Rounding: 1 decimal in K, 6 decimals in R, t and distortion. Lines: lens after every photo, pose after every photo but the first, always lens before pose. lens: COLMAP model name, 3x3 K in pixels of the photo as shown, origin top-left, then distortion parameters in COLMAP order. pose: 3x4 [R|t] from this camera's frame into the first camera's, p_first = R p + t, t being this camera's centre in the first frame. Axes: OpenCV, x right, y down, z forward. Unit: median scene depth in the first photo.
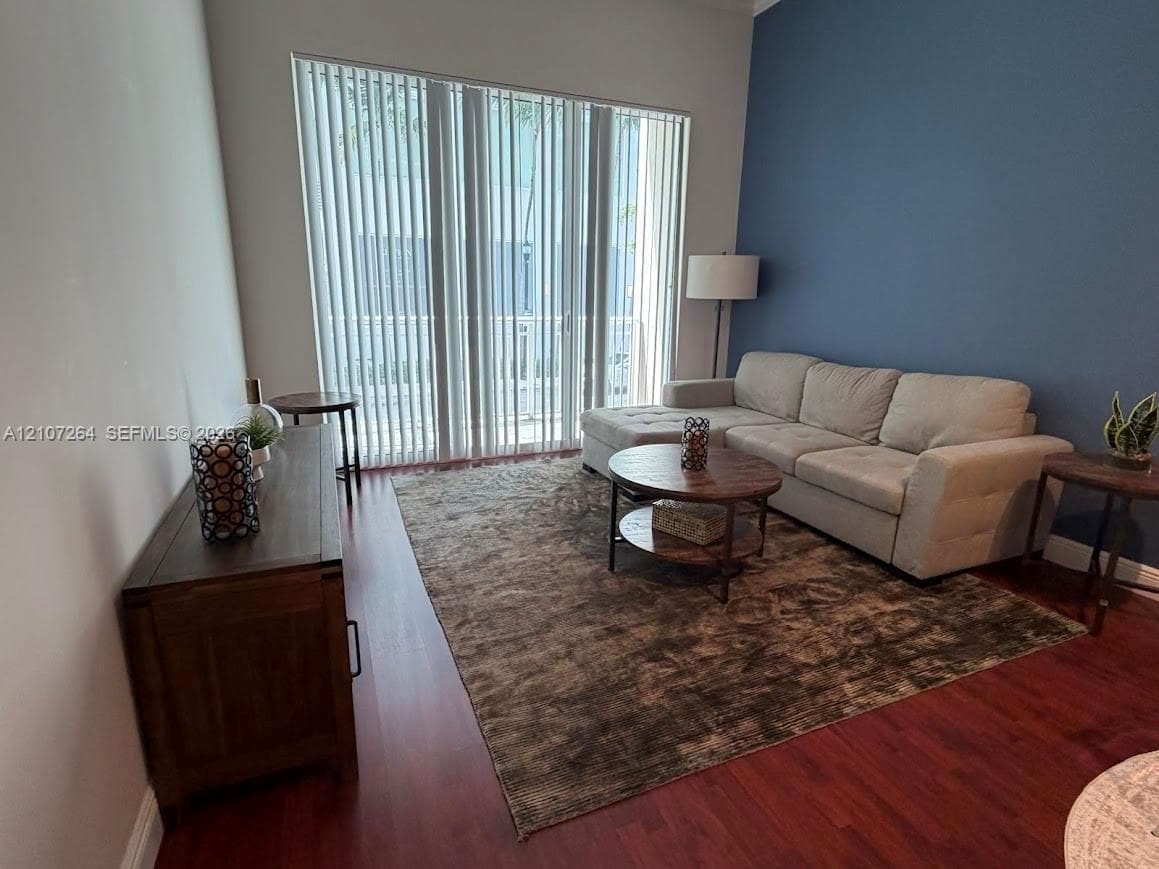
lens RADIAL K [[591.9, 0, 572.1], [0, 591.9, 435.1], [0, 0, 1]] dist [-0.000936, 0.000681]
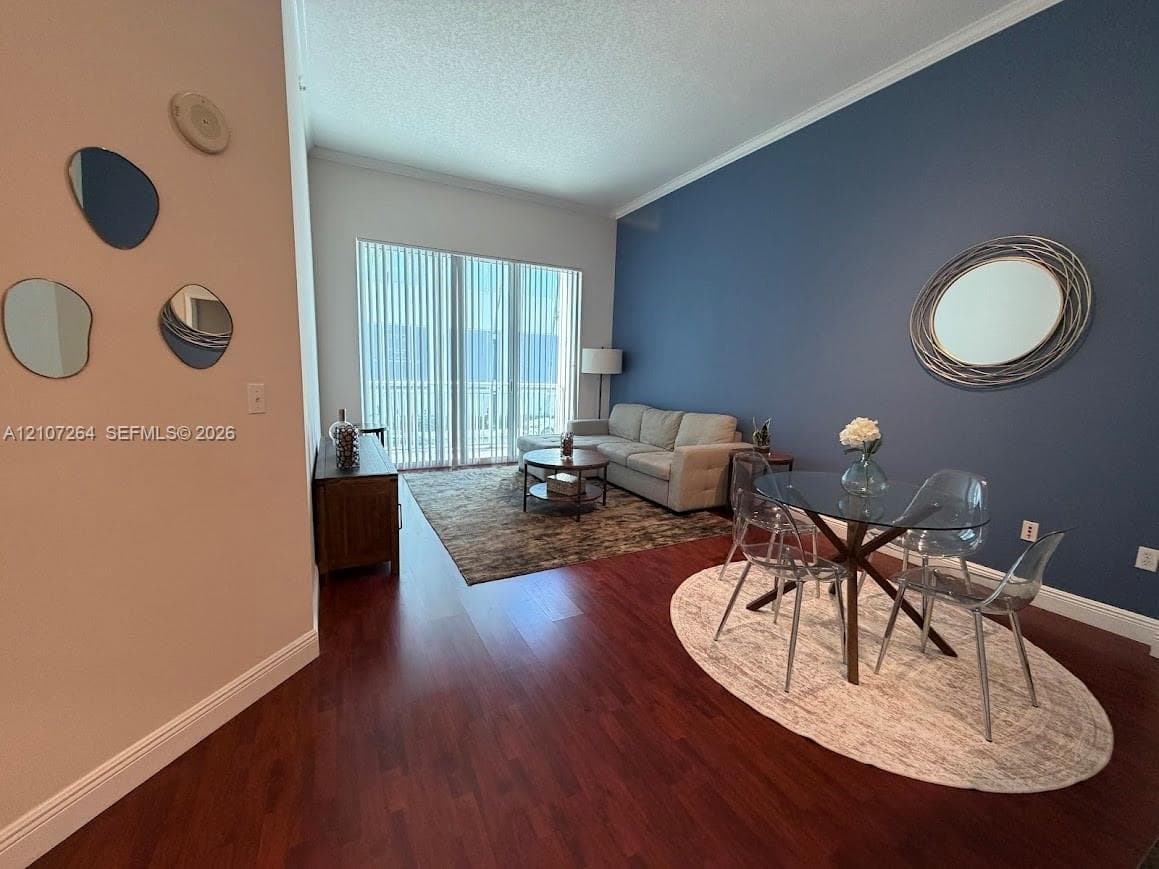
lens RADIAL K [[463.2, 0, 575.0], [0, 463.2, 431.5], [0, 0, 1]] dist [0.000742, 0.000185]
pose [[0.995954, 0.002384, 0.089837, 0.088046], [0.006442, 0.995182, -0.097831, 0.111960], [-0.089638, 0.098013, 0.991140, -0.501826]]
